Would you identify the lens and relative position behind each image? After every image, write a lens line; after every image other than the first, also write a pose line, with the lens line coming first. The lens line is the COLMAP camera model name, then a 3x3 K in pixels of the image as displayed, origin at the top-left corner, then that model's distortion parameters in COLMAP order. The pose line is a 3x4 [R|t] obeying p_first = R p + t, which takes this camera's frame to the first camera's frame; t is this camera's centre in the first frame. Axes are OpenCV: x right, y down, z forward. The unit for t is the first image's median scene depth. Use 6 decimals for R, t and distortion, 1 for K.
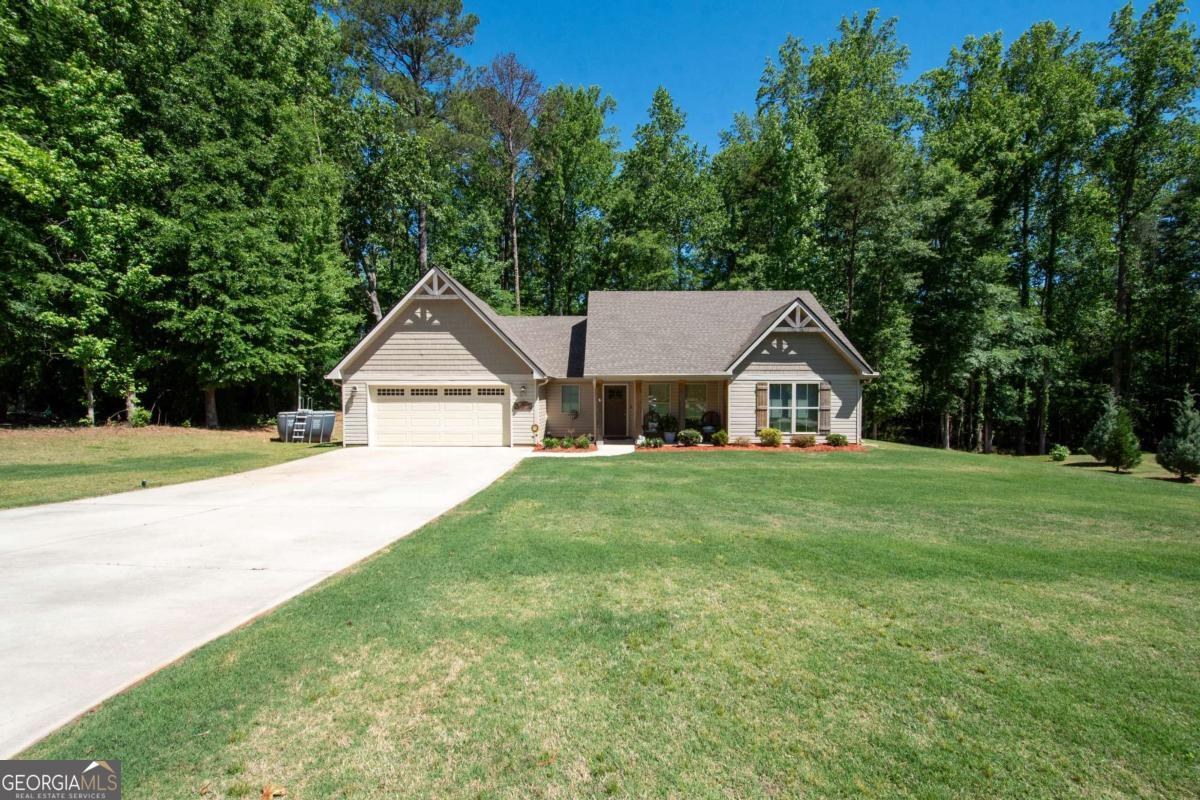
lens RADIAL K [[526.7, 0, 603.7], [0, 526.7, 413.7], [0, 0, 1]] dist [0.002959, -0.015299]
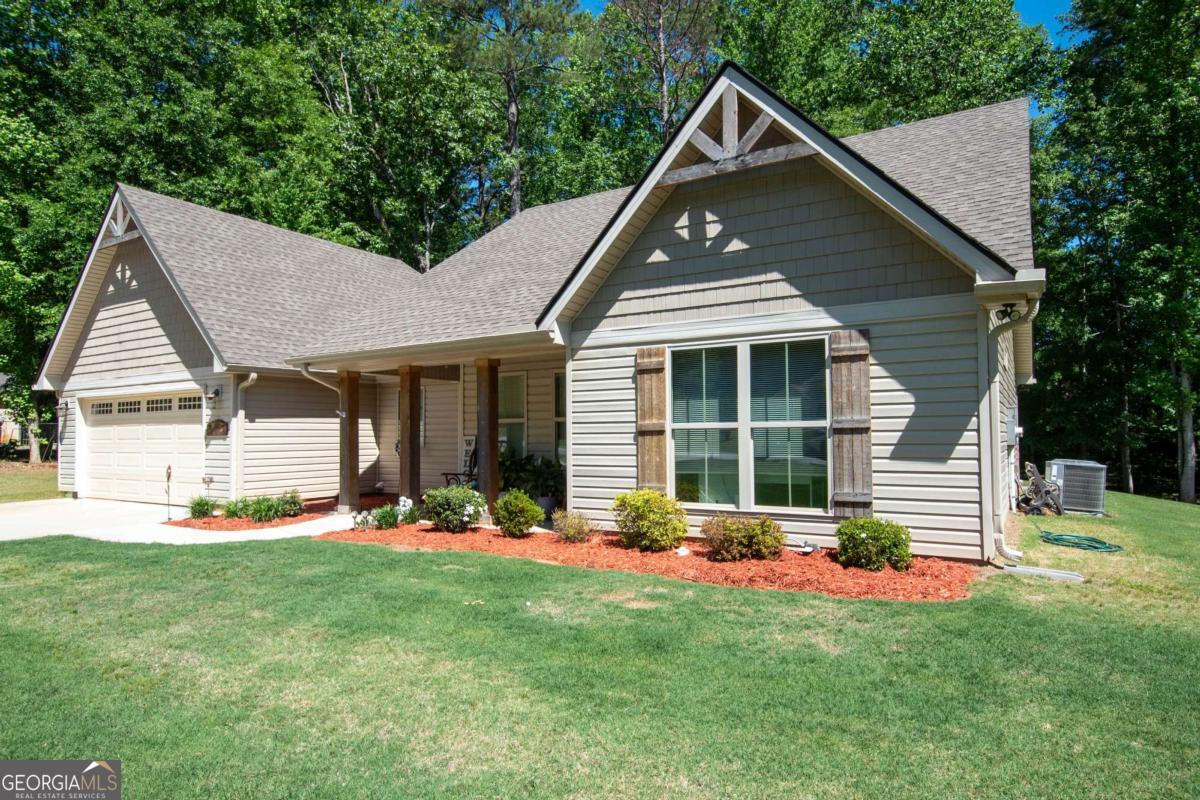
lens RADIAL K [[702.3, 0, 600.9], [0, 702.3, 414.0], [0, 0, 1]] dist [0.017386, -0.031754]
pose [[0.853579, -0.022945, -0.520457, 0.501989], [-0.010026, 0.998121, -0.060447, 0.008314], [0.520866, 0.056815, 0.851745, 0.611566]]
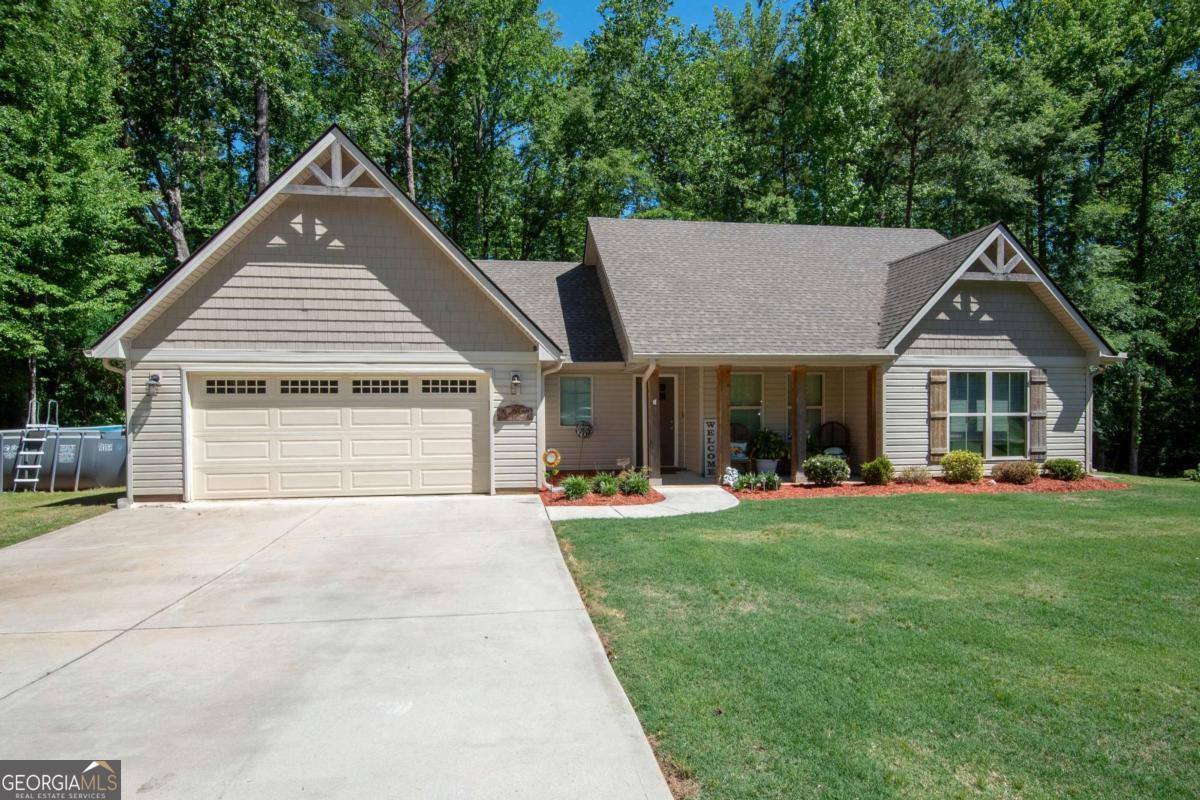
lens RADIAL K [[692.4, 0, 605.2], [0, 692.4, 411.0], [0, 0, 1]] dist [0.017296, -0.030483]
pose [[0.987577, -0.005395, 0.157046, -0.170164], [0.008884, 0.999729, -0.021527, -0.002118], [-0.156887, 0.022655, 0.987357, 0.320024]]
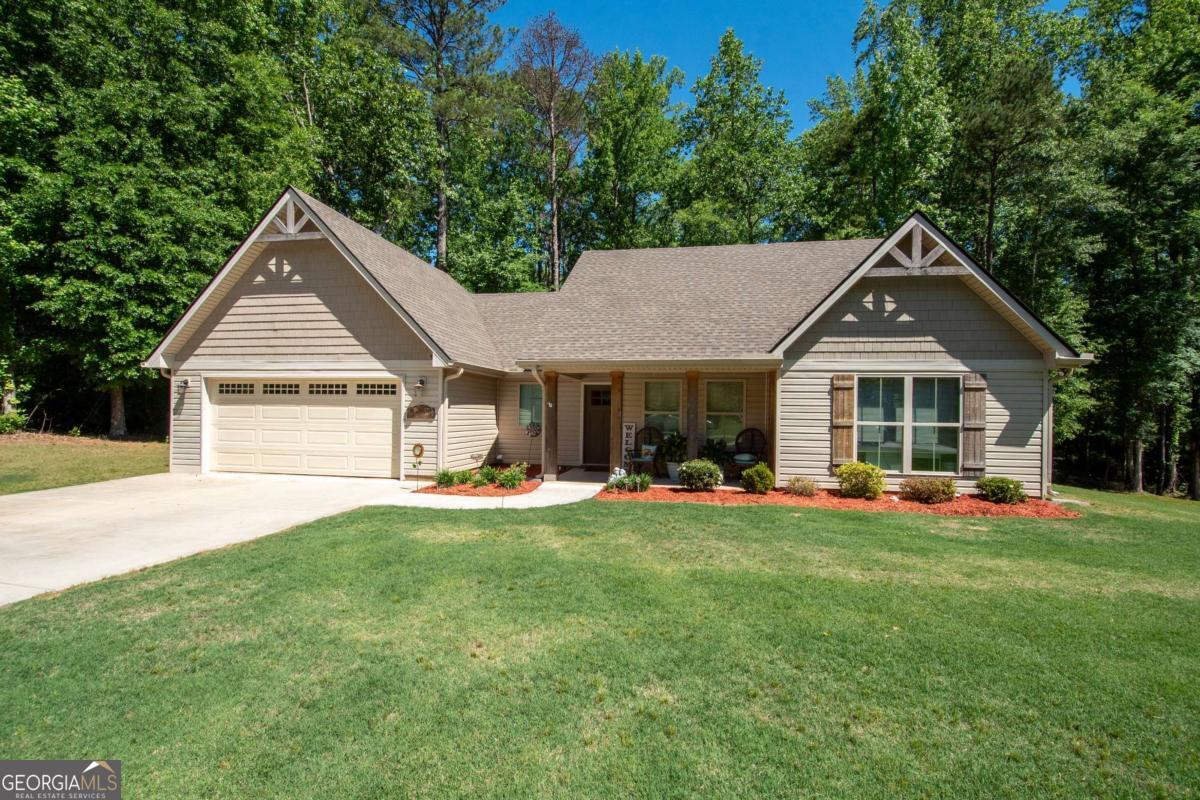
lens RADIAL K [[526.7, 0, 603.7], [0, 526.7, 413.7], [0, 0, 1]] dist [0.002959, -0.015299]
pose [[0.985318, 0.014345, -0.170125, 0.153695], [-0.020151, 0.999270, -0.032447, 0.001867], [0.169536, 0.035399, 0.984888, 0.437560]]
